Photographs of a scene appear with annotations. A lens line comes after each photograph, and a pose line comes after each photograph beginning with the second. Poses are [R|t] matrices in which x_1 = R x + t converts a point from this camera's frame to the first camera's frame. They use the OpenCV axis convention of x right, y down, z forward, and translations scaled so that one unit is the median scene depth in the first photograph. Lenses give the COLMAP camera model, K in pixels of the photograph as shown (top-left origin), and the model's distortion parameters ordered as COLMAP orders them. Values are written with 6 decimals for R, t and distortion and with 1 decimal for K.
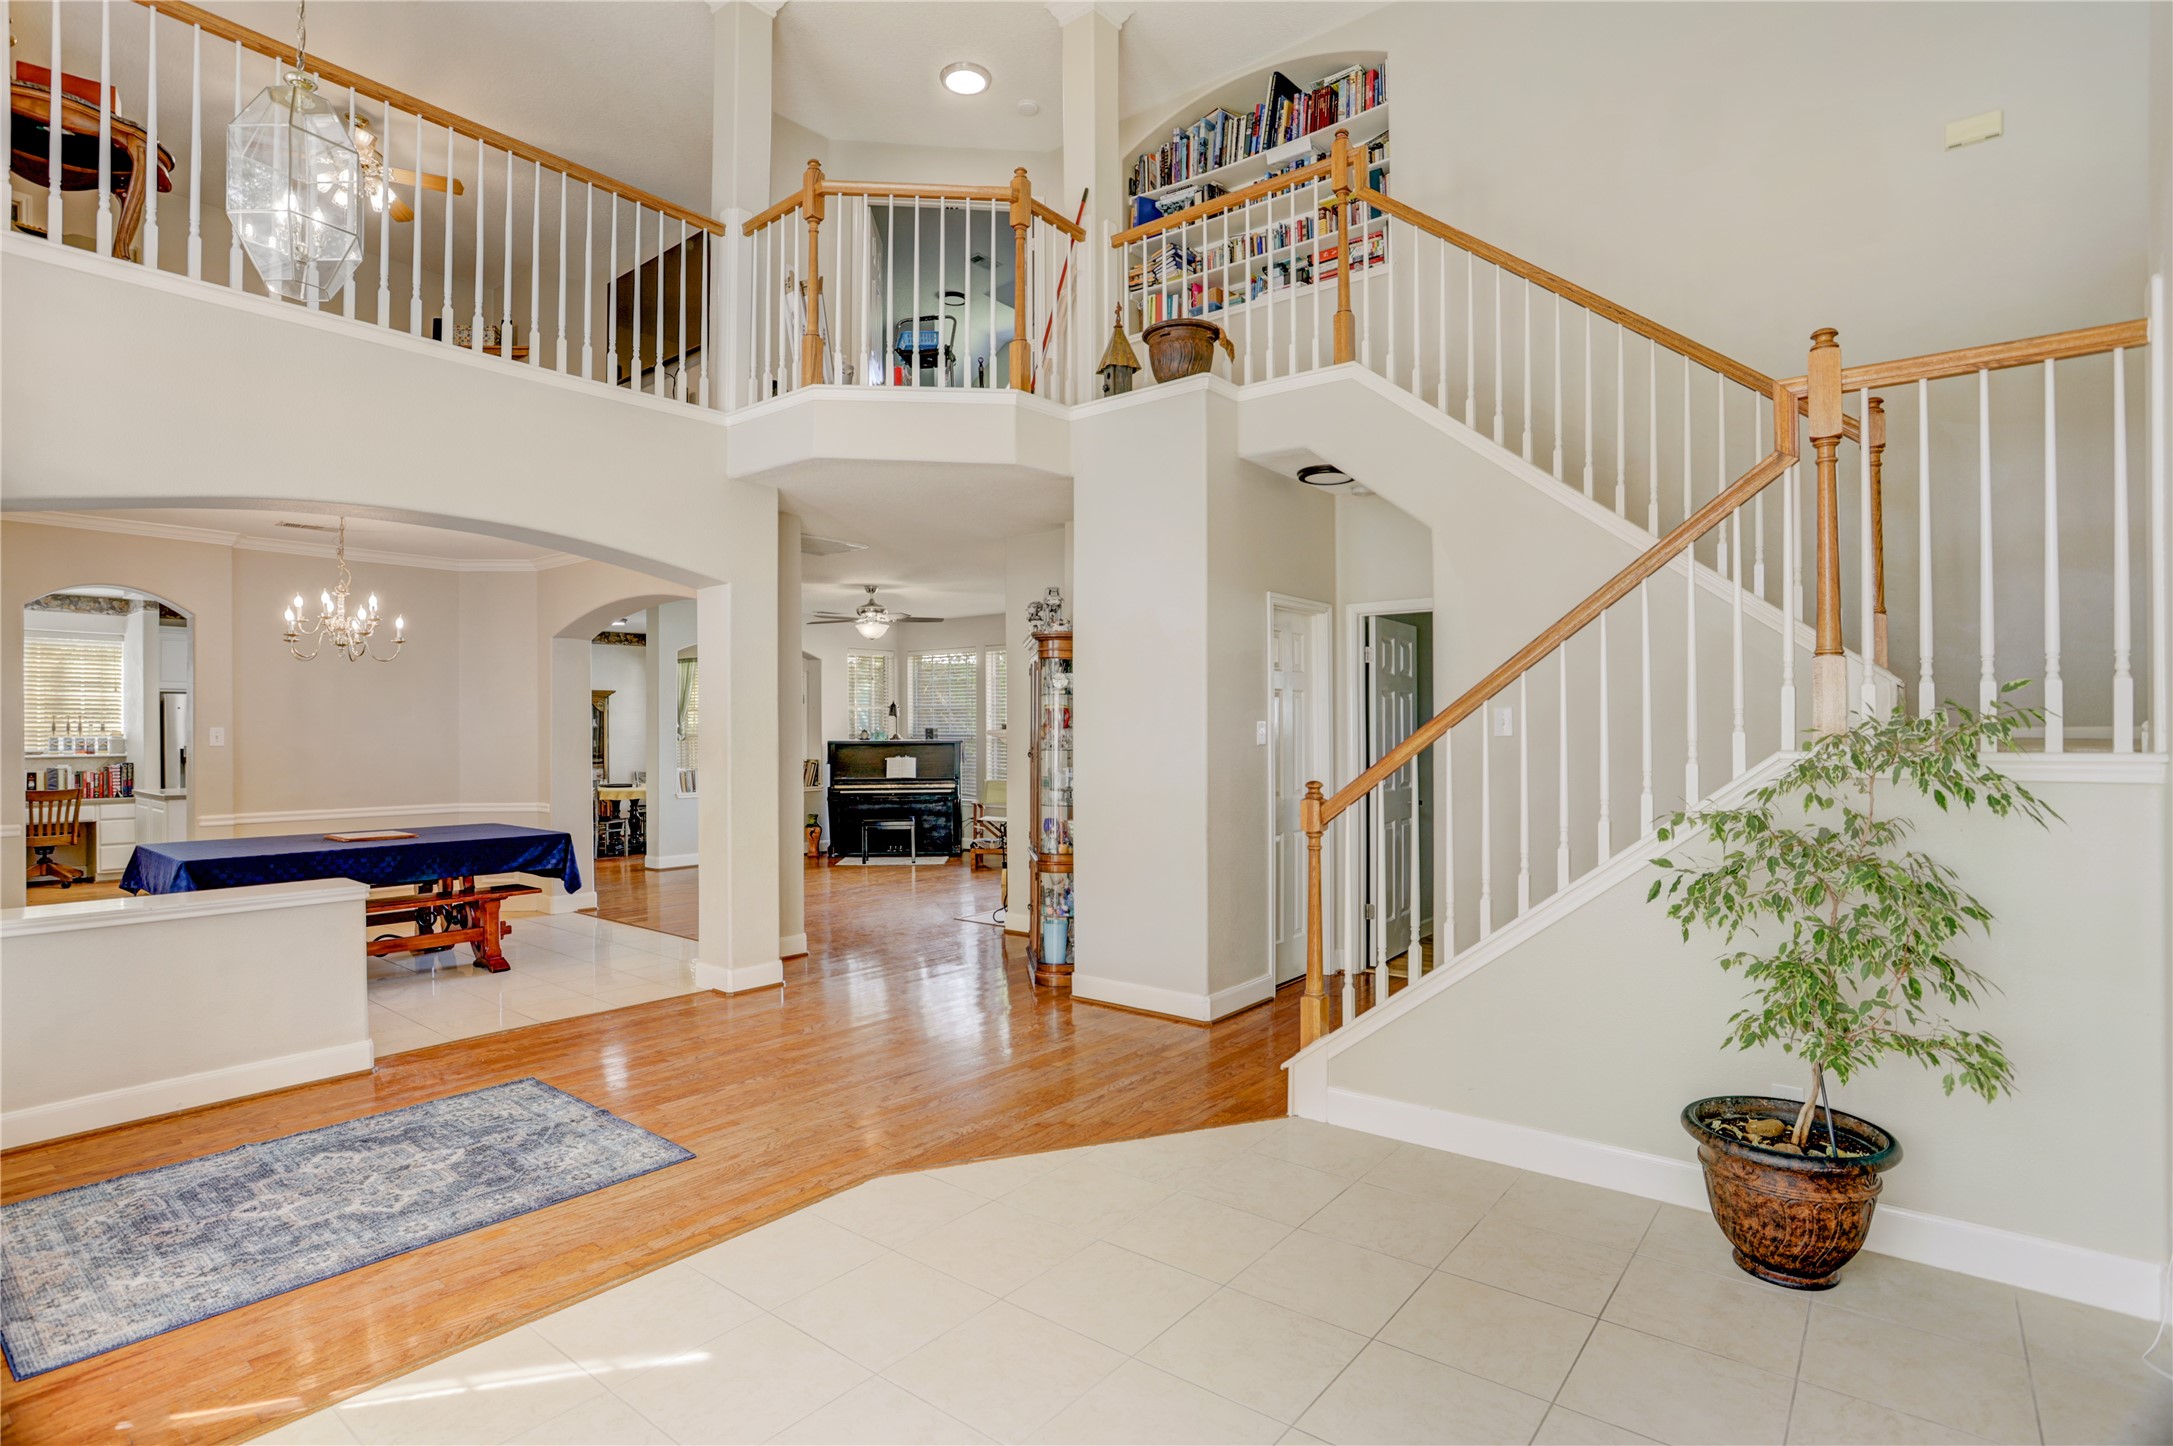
lens RADIAL K [[1052.1, 0, 1086.5], [0, 1052.1, 723.0], [0, 0, 1]] dist [-0.041849, -0.000252]
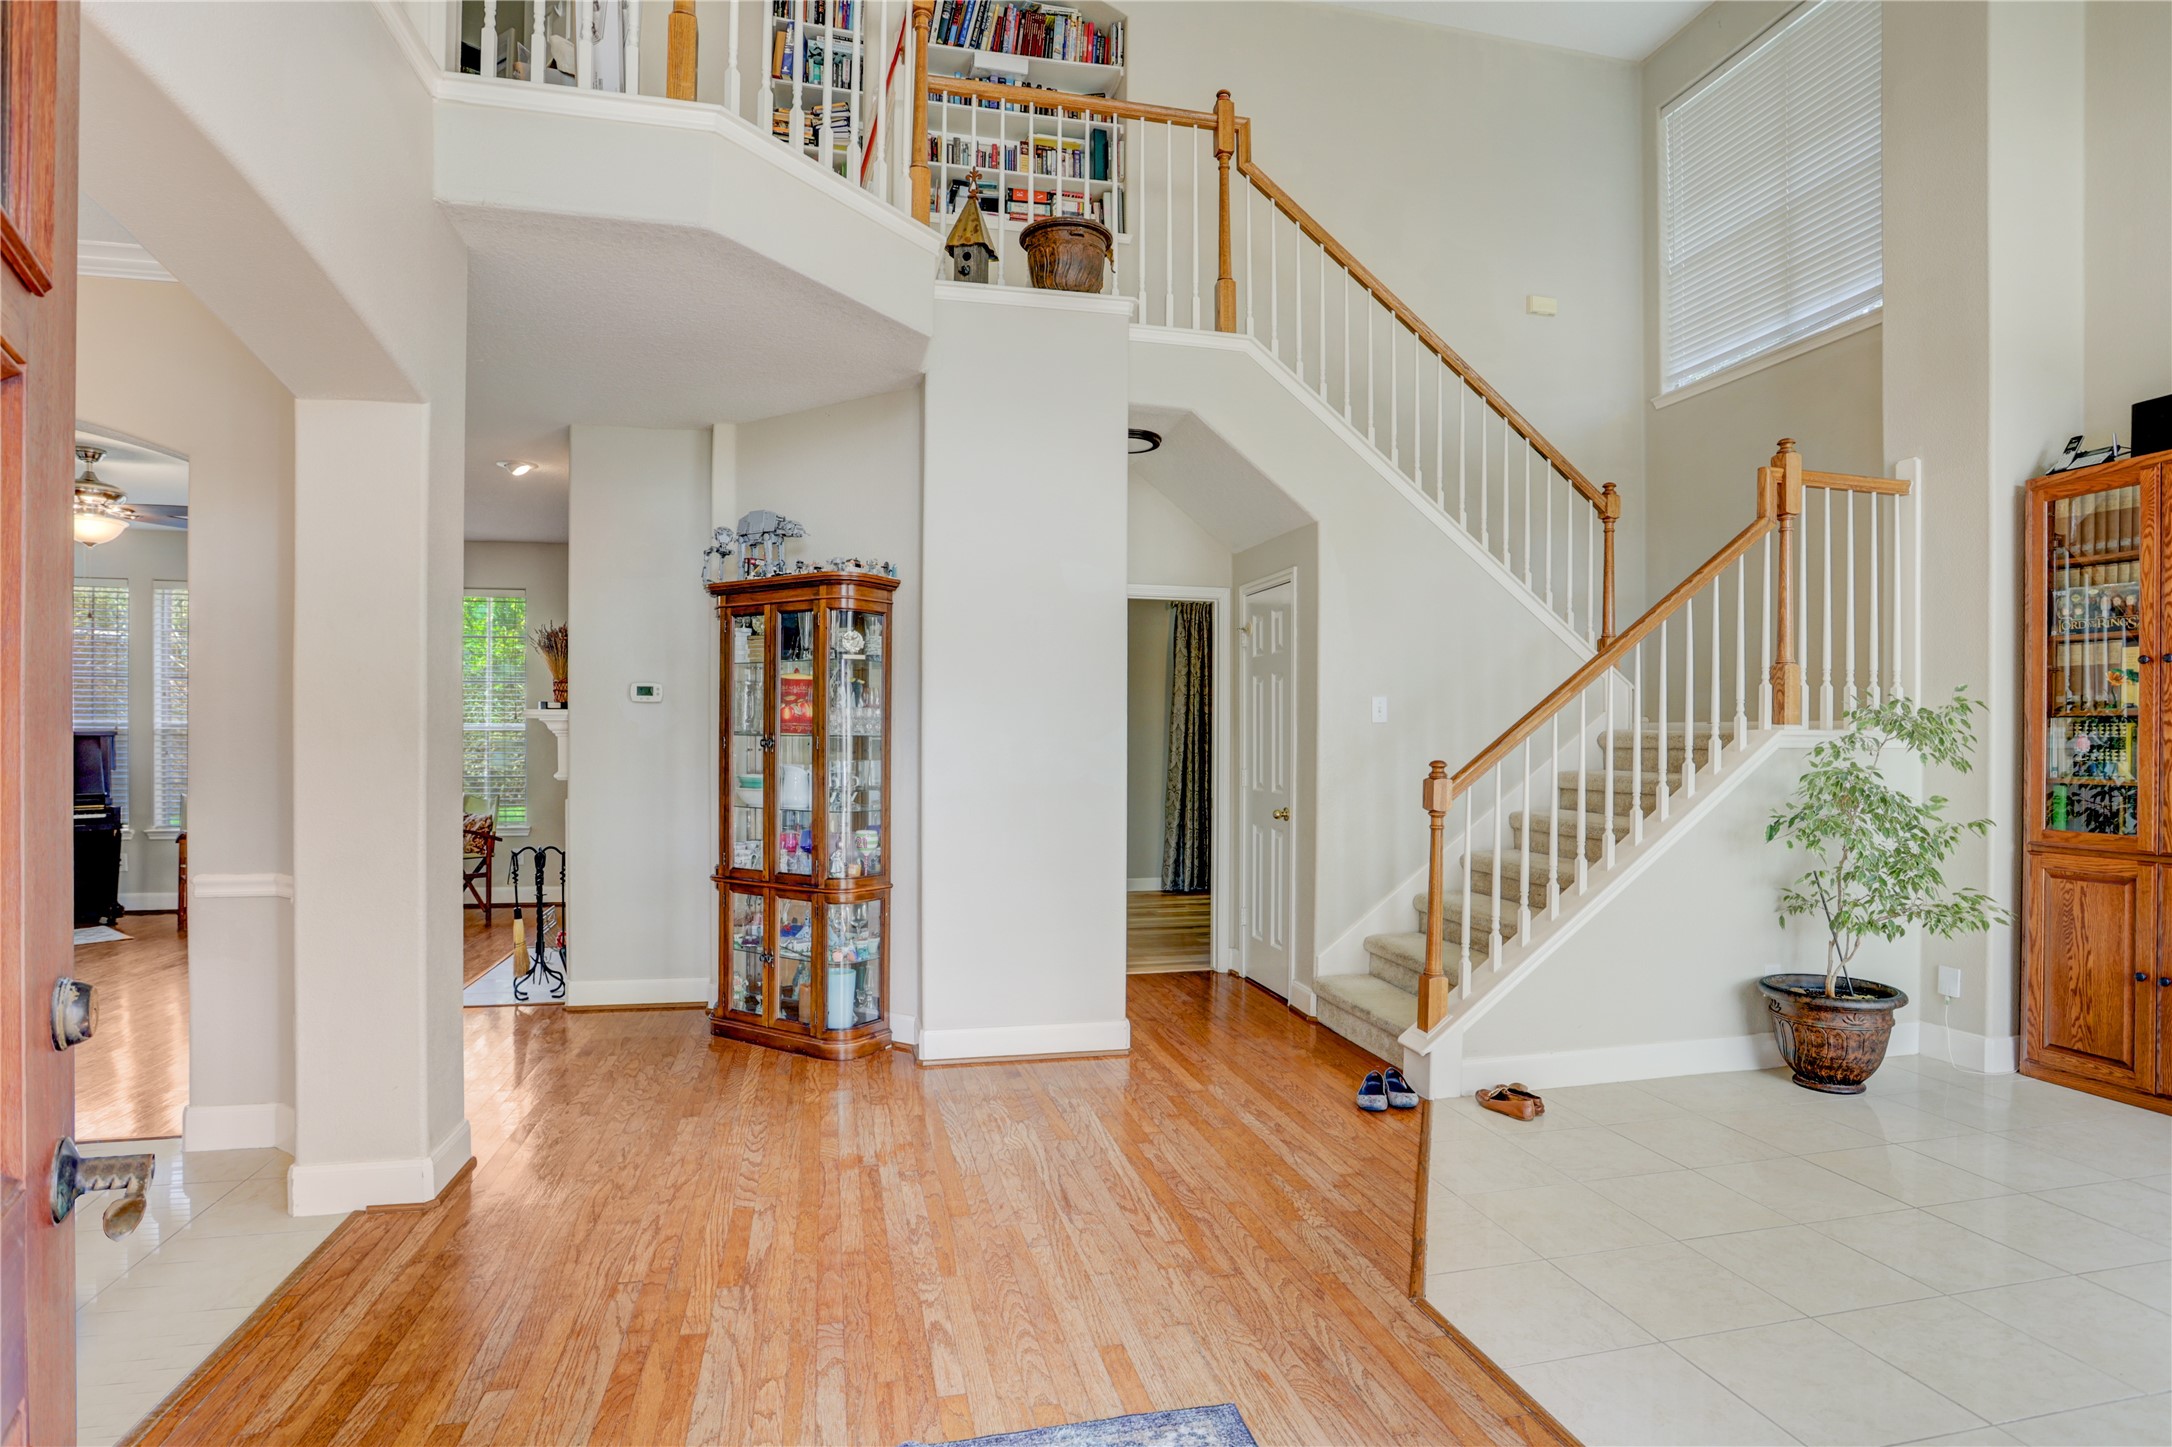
lens RADIAL K [[1091.0, 0, 1087.3], [0, 1091.0, 749.0], [0, 0, 1]] dist [-0.034213, 0.000081]
pose [[0.616413, 0.008736, 0.787374, -0.727805], [-0.012904, 0.999916, -0.000992, 0.047926], [-0.787317, -0.009548, 0.616474, 0.572714]]
